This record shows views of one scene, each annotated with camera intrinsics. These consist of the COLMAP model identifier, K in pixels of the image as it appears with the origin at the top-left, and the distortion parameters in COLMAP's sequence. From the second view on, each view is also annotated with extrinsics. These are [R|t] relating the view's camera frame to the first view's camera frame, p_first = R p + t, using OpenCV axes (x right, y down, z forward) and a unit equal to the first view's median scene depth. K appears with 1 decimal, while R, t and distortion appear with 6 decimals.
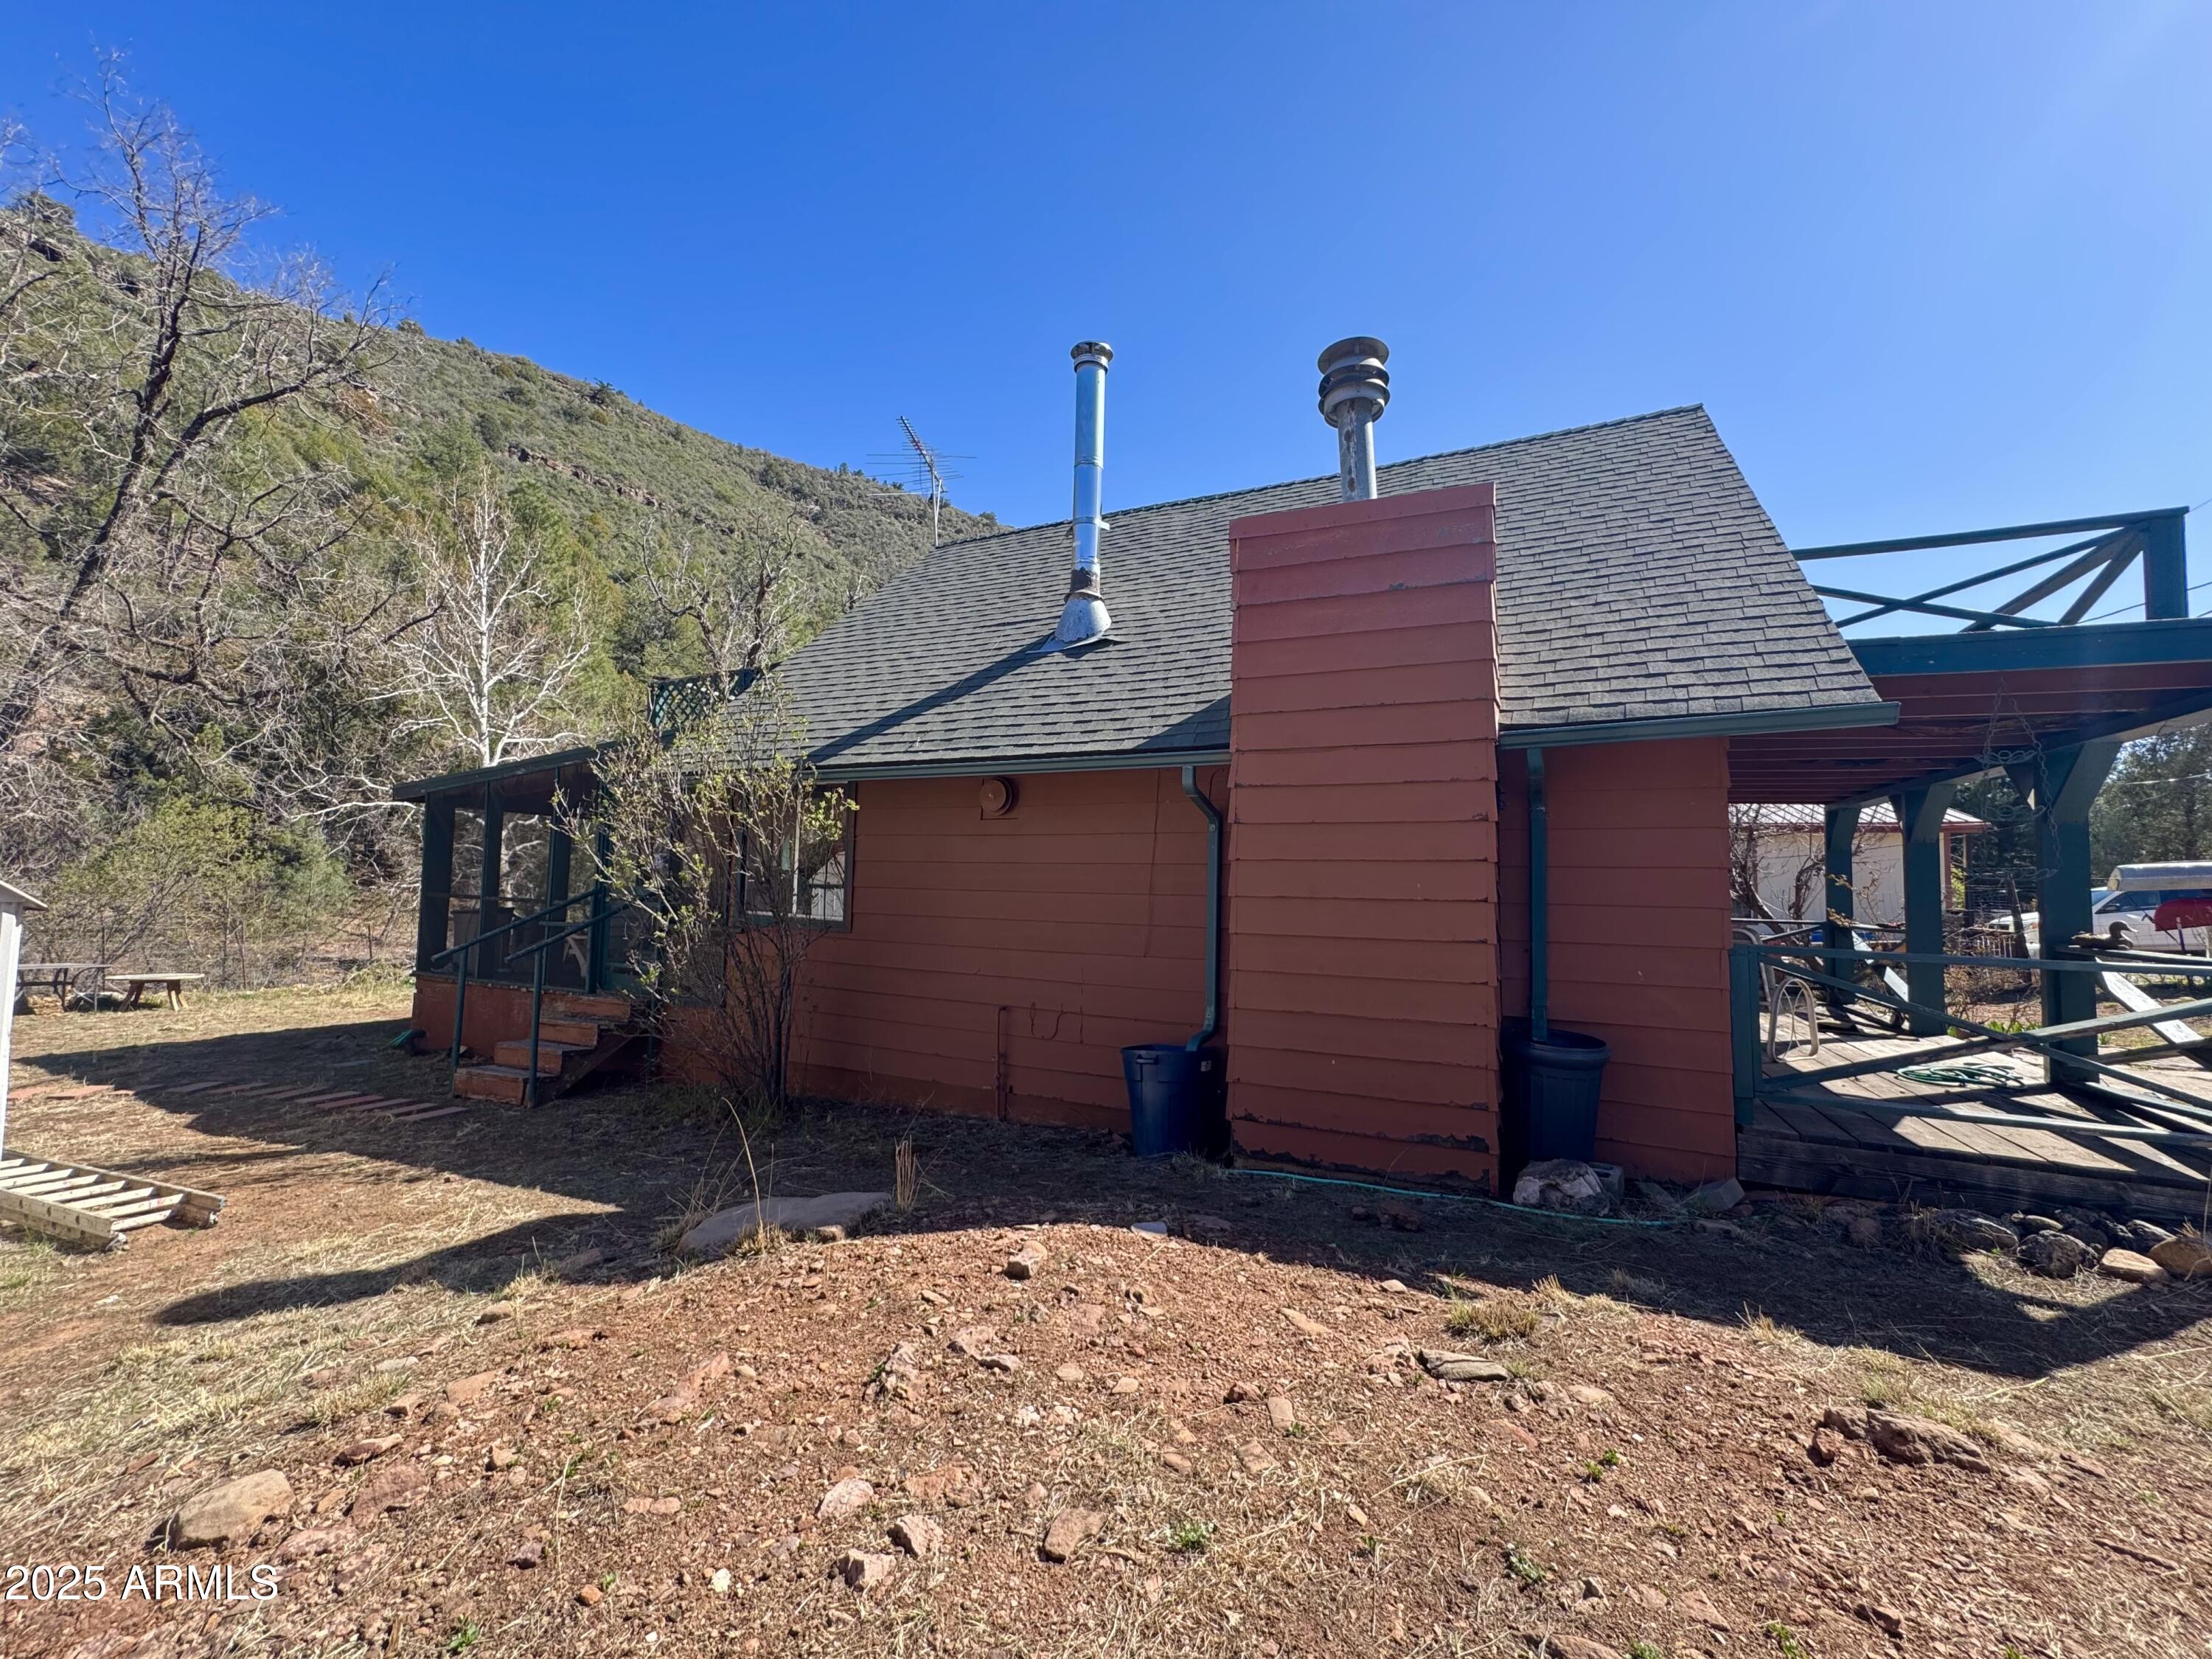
lens RADIAL K [[887.3, 0, 1105.2], [0, 887.3, 827.5], [0, 0, 1]] dist [-0.004326, 0.000486]
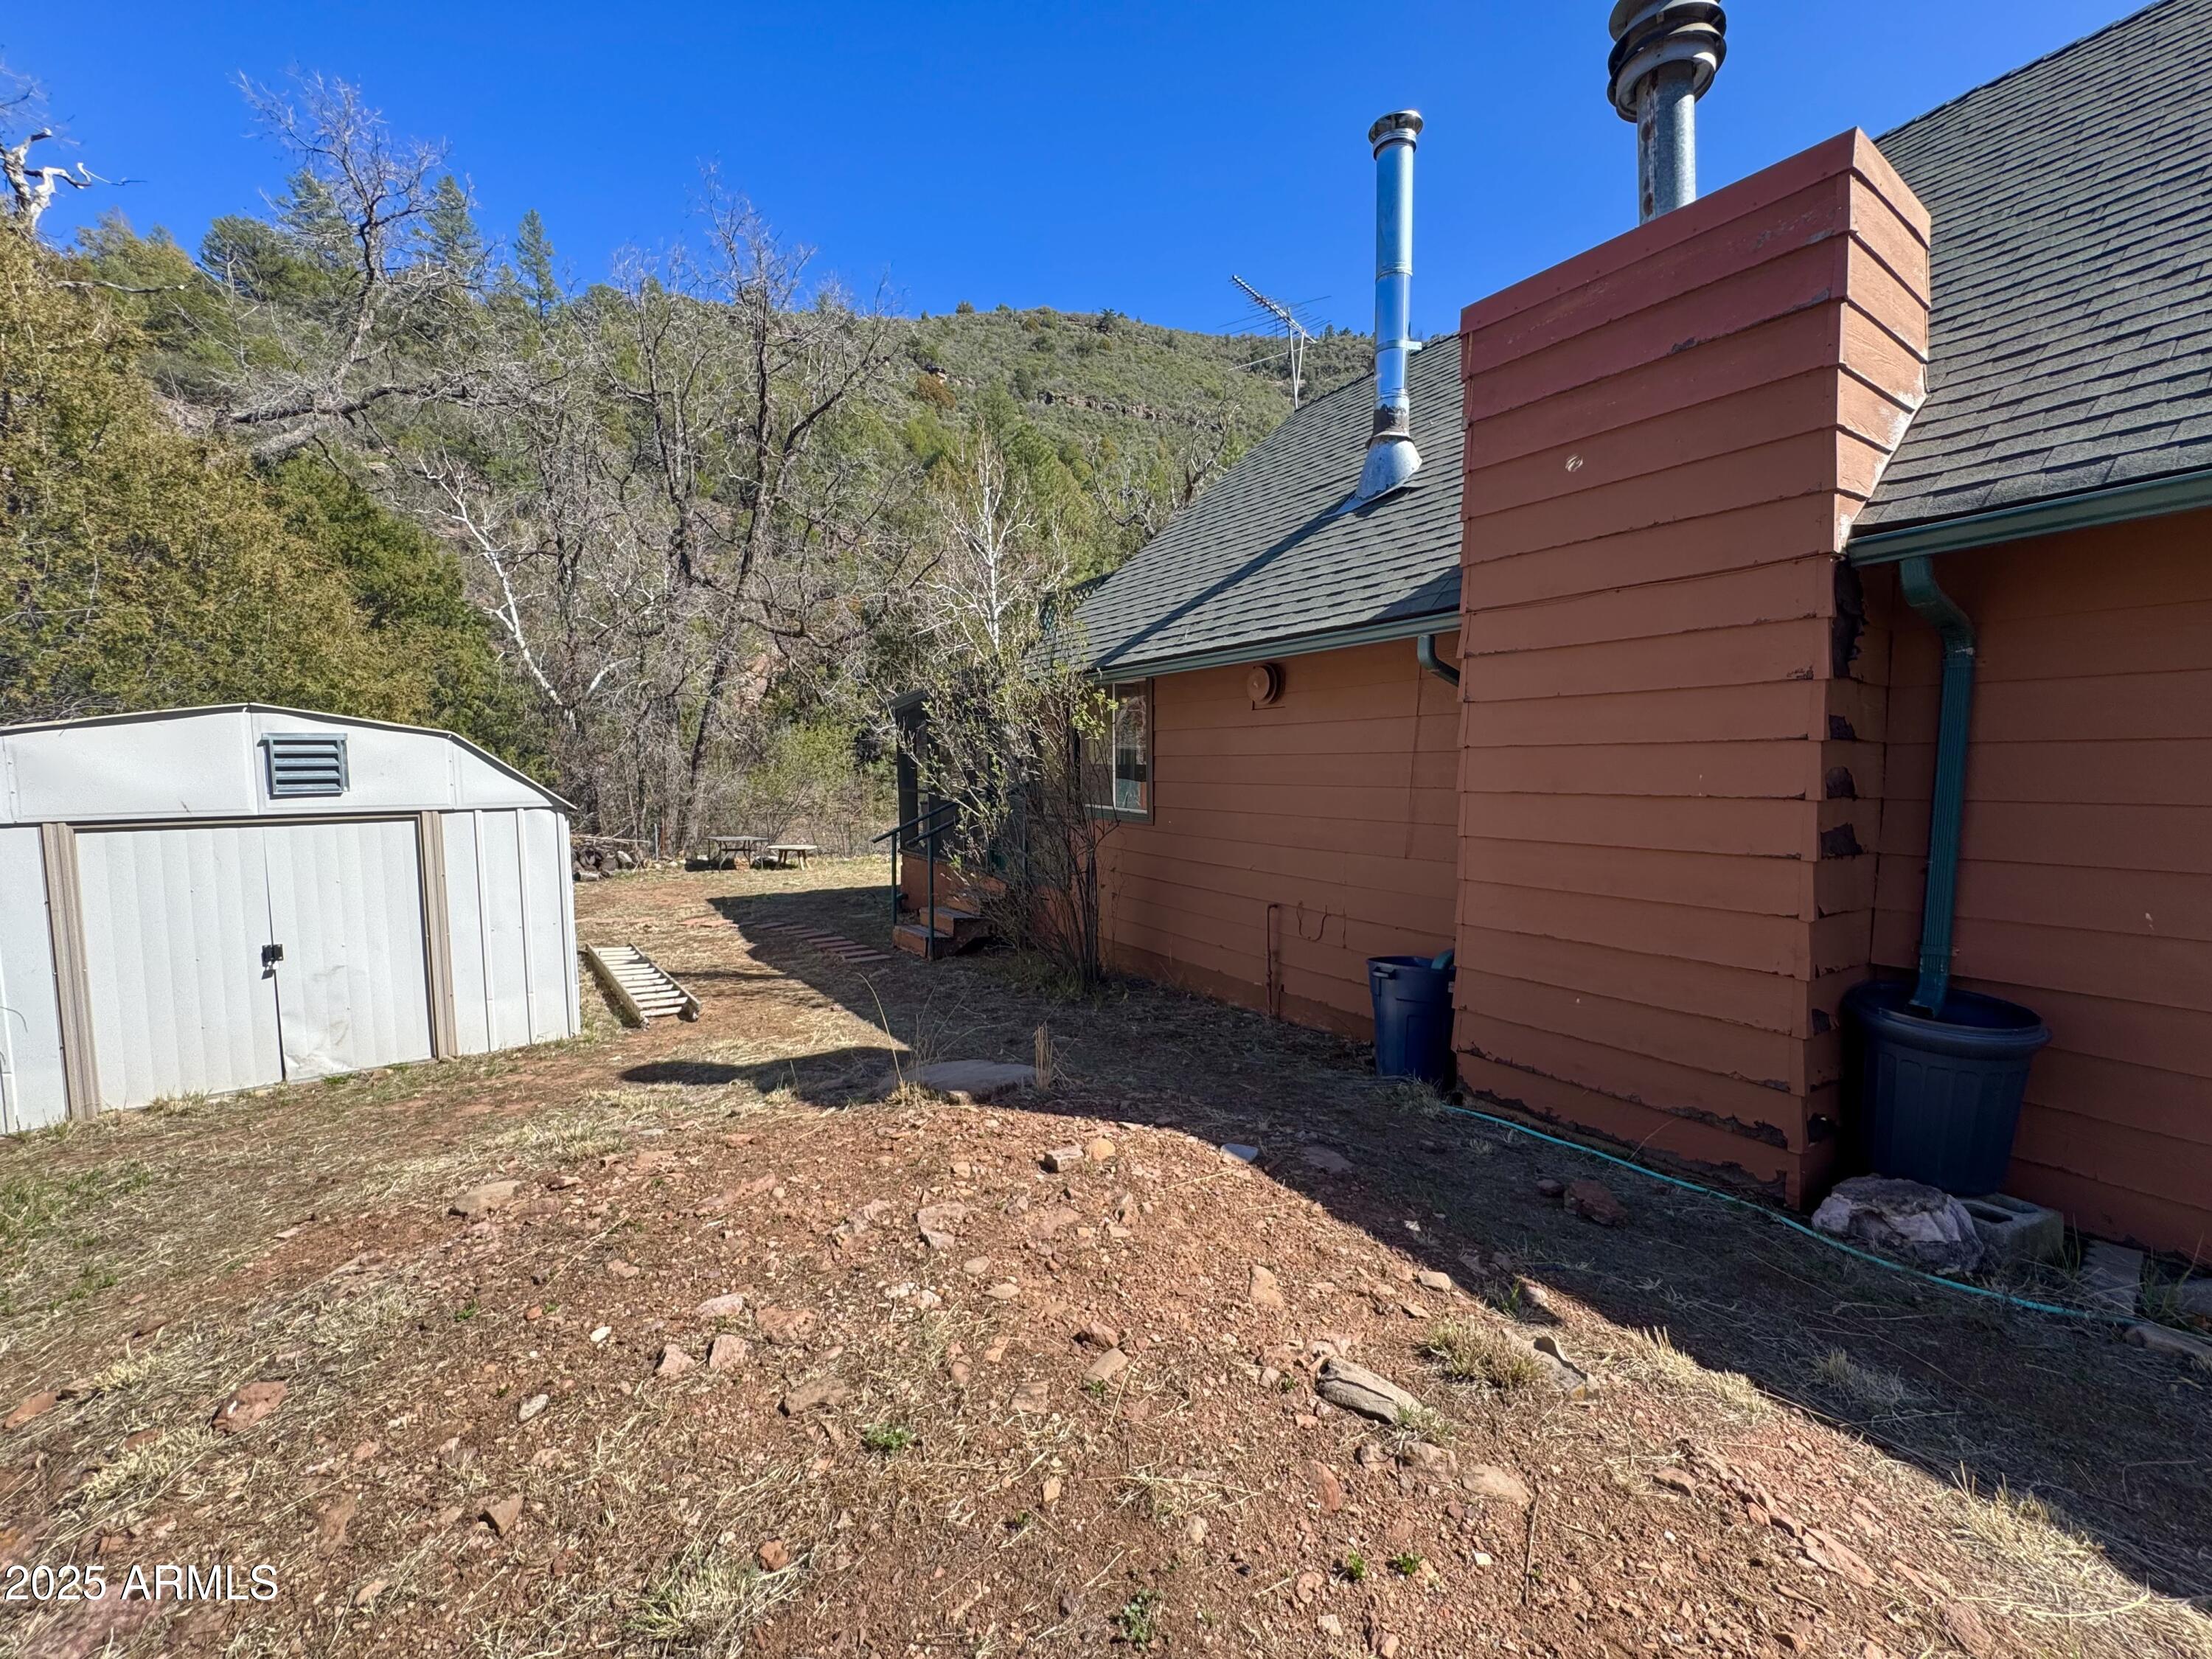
lens RADIAL K [[887.3, 0, 1097.2], [0, 887.3, 828.0], [0, 0, 1]] dist [-0.004326, 0.000486]
pose [[0.848405, 0.013481, -0.529177, 0.234696], [0.056308, 0.991706, 0.115539, -0.002706], [0.526345, -0.127821, 0.840609, 0.098421]]
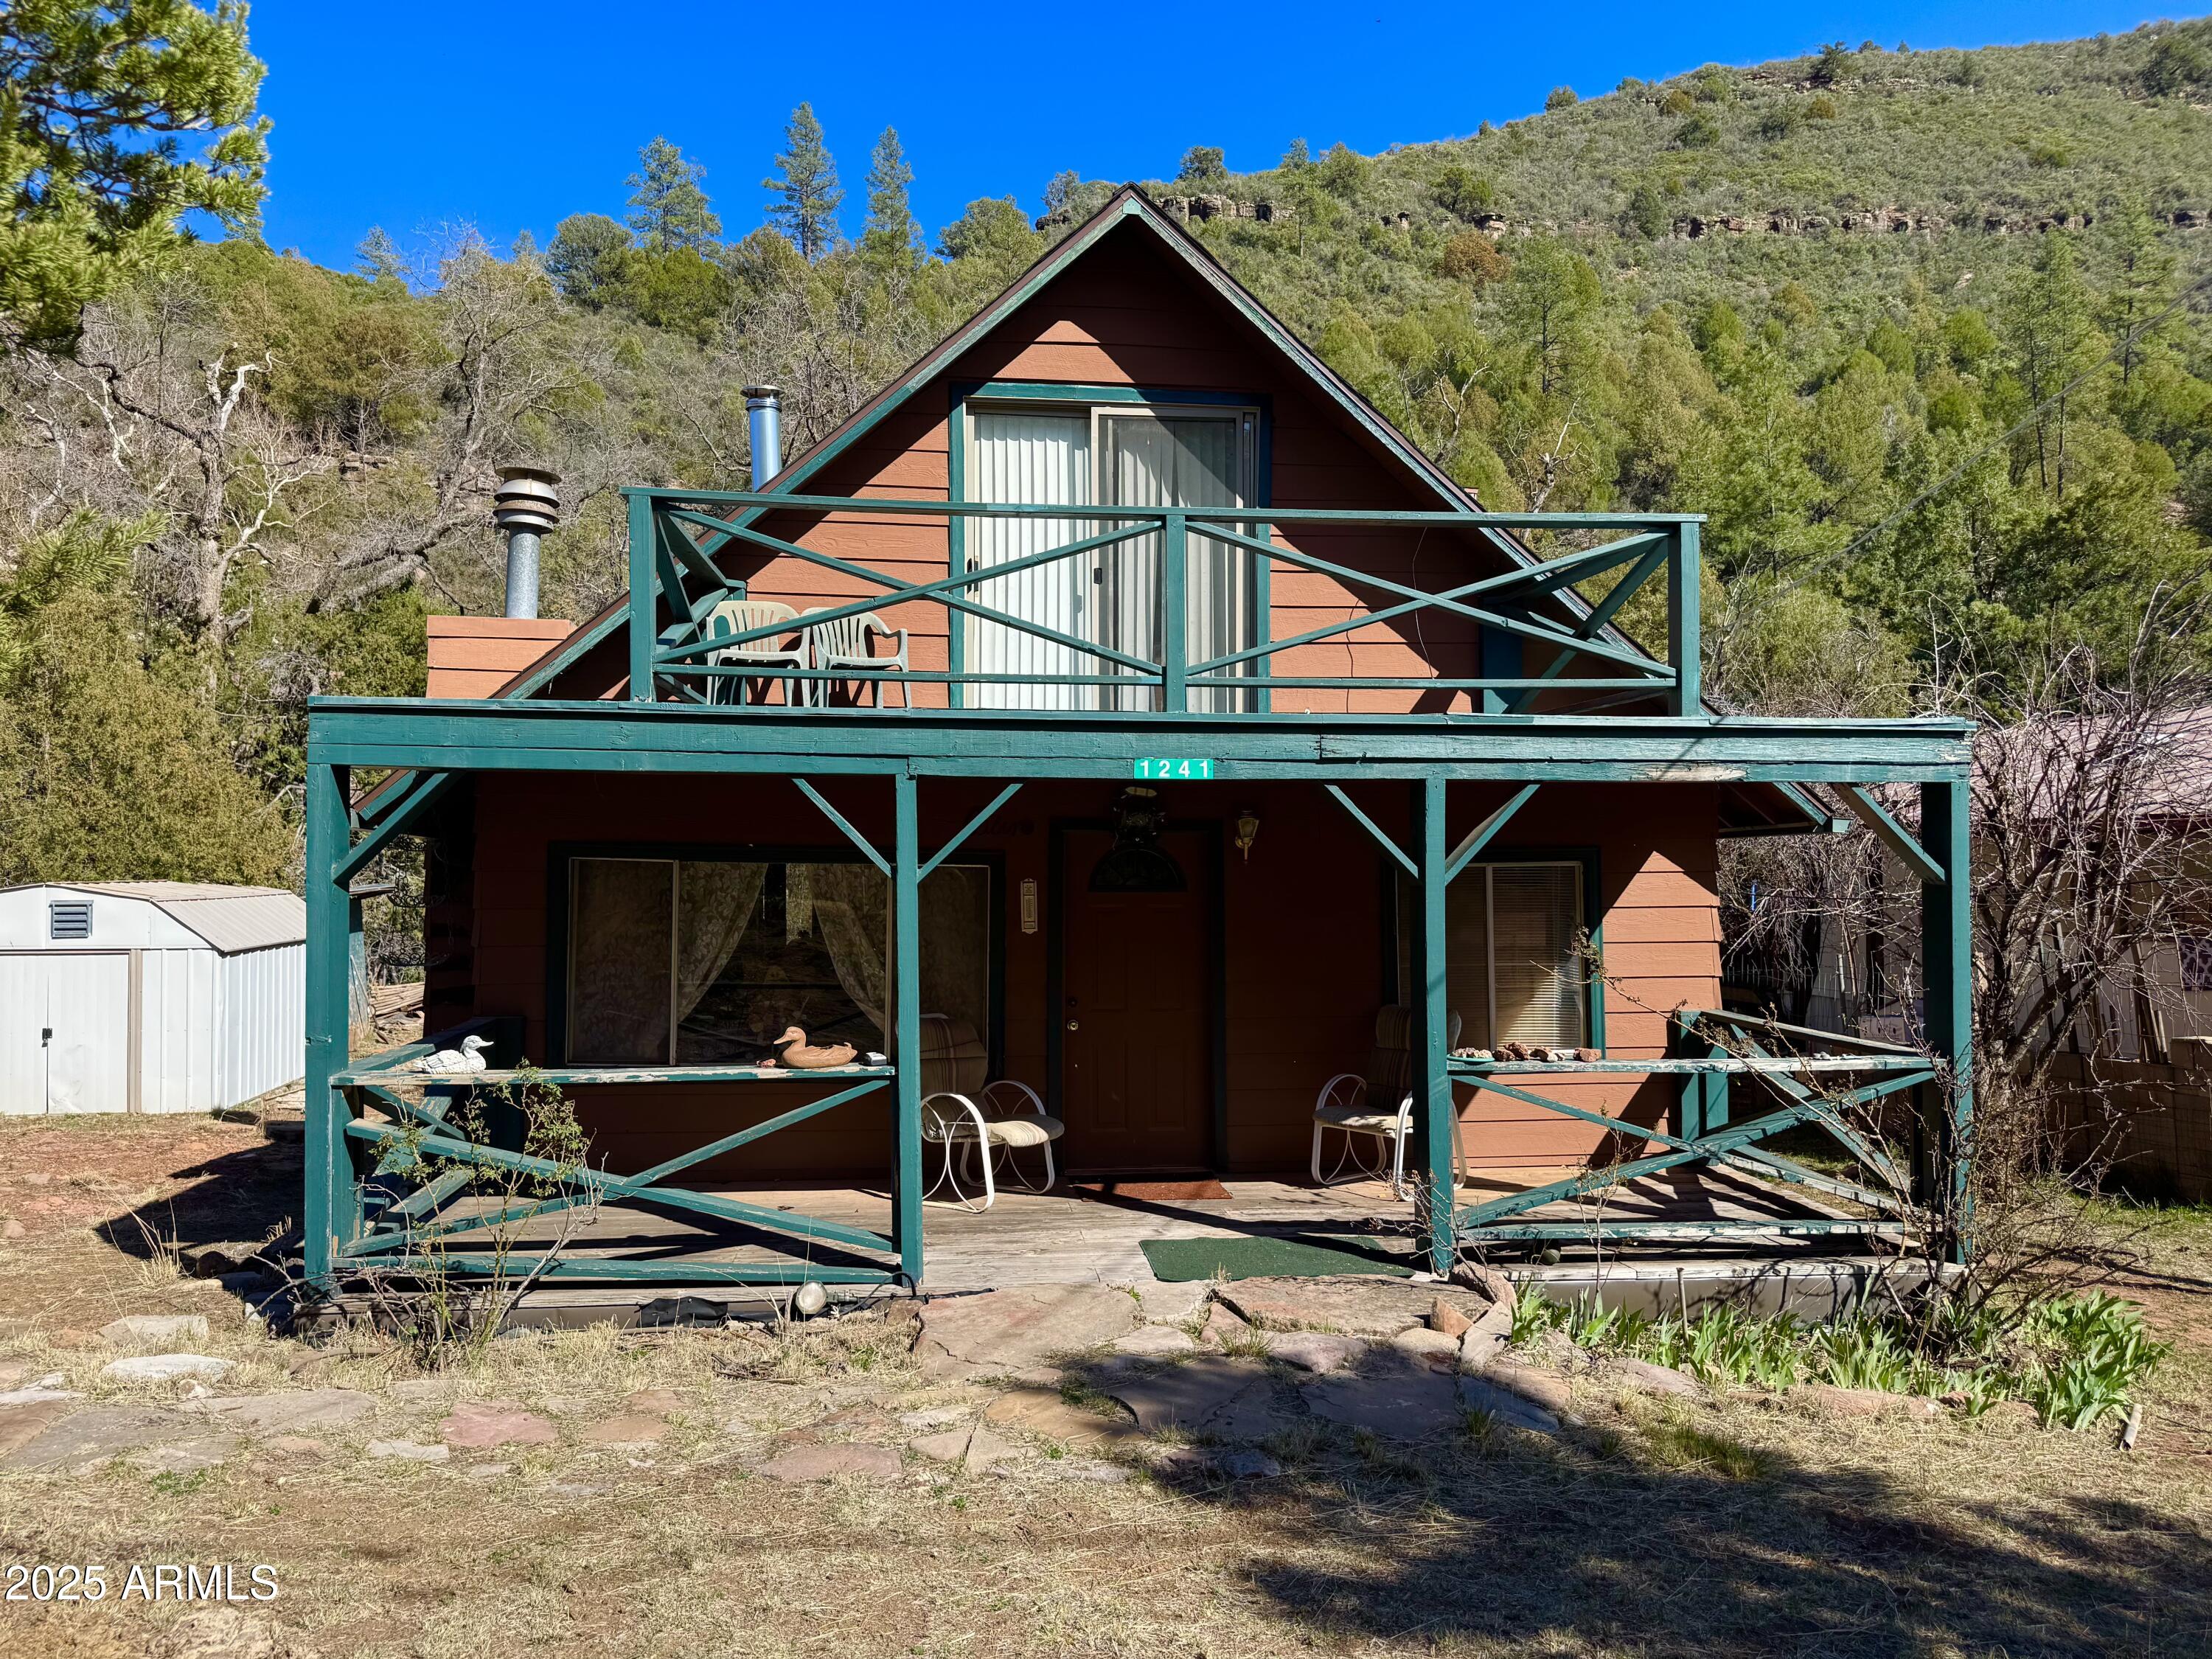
lens RADIAL K [[1573.1, 0, 1078.5], [0, 1573.1, 819.3], [0, 0, 1]] dist [0.029200, -0.029599]
pose [[0.515814, -0.050250, -0.855226, 2.170716], [0.062297, 0.997836, -0.021056, -0.012738], [0.854433, -0.042416, 0.517828, 0.504977]]
